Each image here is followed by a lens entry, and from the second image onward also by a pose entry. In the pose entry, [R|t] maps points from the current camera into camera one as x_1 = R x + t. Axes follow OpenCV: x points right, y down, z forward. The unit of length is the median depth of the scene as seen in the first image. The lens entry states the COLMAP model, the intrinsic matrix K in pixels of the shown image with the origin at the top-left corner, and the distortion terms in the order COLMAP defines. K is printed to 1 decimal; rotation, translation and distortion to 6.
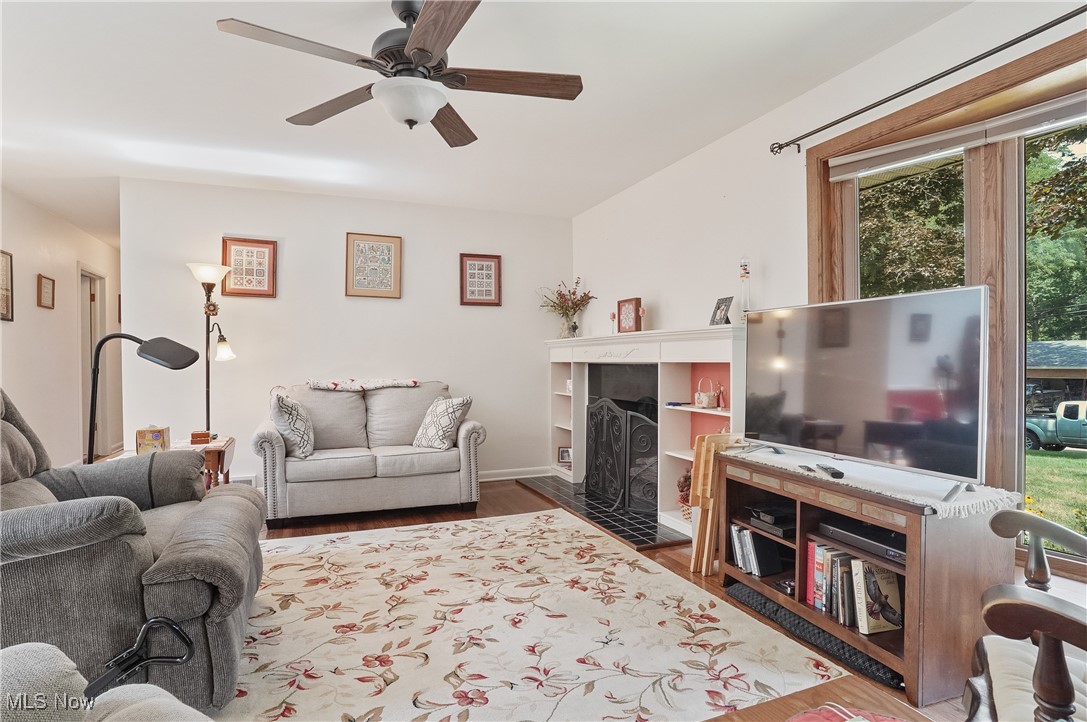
lens RADIAL K [[568.0, 0, 540.7], [0, 568.0, 364.3], [0, 0, 1]] dist [-0.073145, 0.037616]
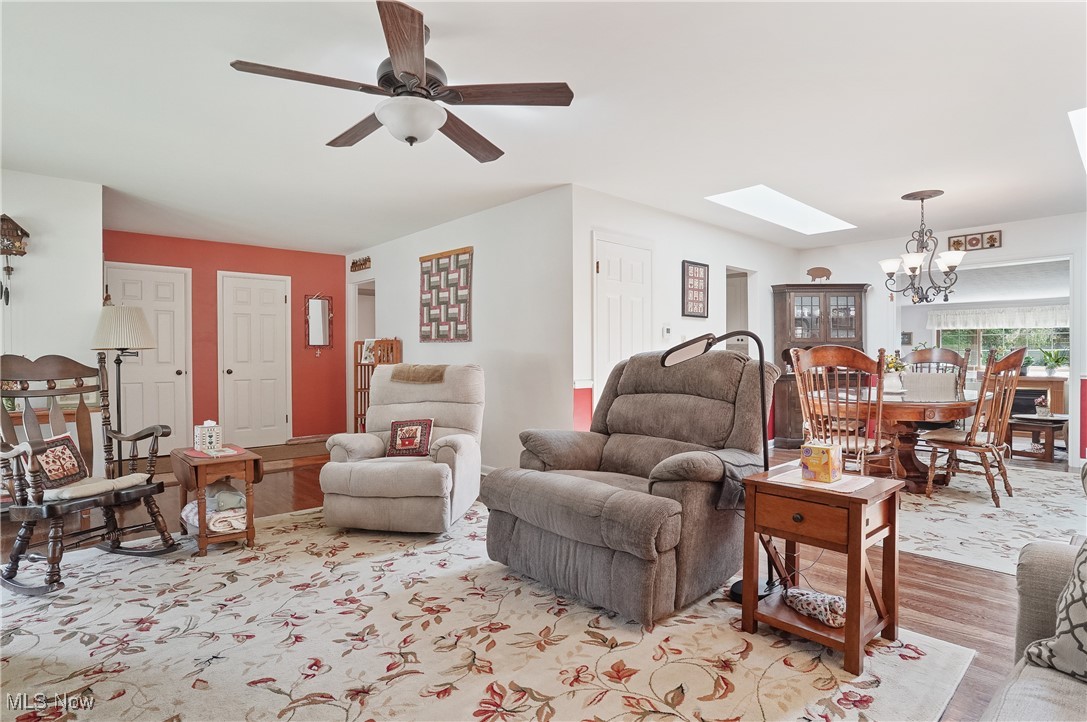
lens RADIAL K [[568.0, 0, 540.7], [0, 568.0, 364.3], [0, 0, 1]] dist [-0.073145, 0.037616]
pose [[-0.937323, 0.011006, -0.348289, -0.070688], [0.005254, 0.999834, 0.017457, -0.014103], [0.348423, 0.014533, -0.937225, 1.737709]]
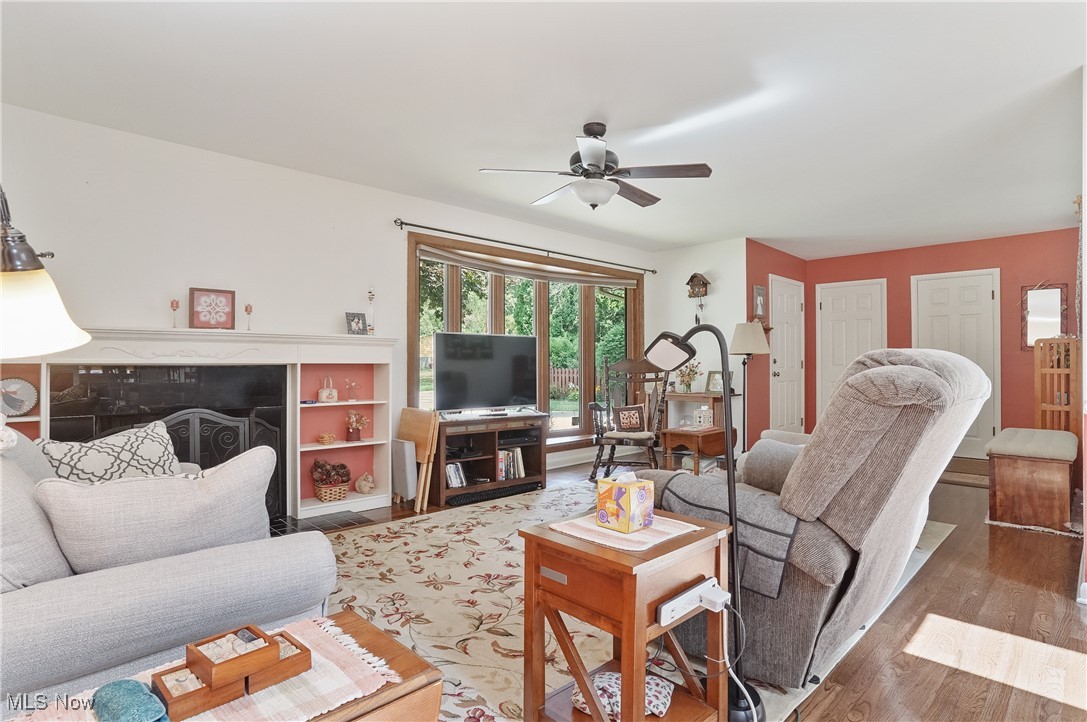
lens RADIAL K [[568.0, 0, 540.7], [0, 568.0, 364.3], [0, 0, 1]] dist [-0.073145, 0.037616]
pose [[-0.379621, -0.002272, 0.925139, -1.311924], [0.003119, 0.999988, 0.003736, -0.007569], [-0.925137, 0.004304, -0.379609, 1.419608]]
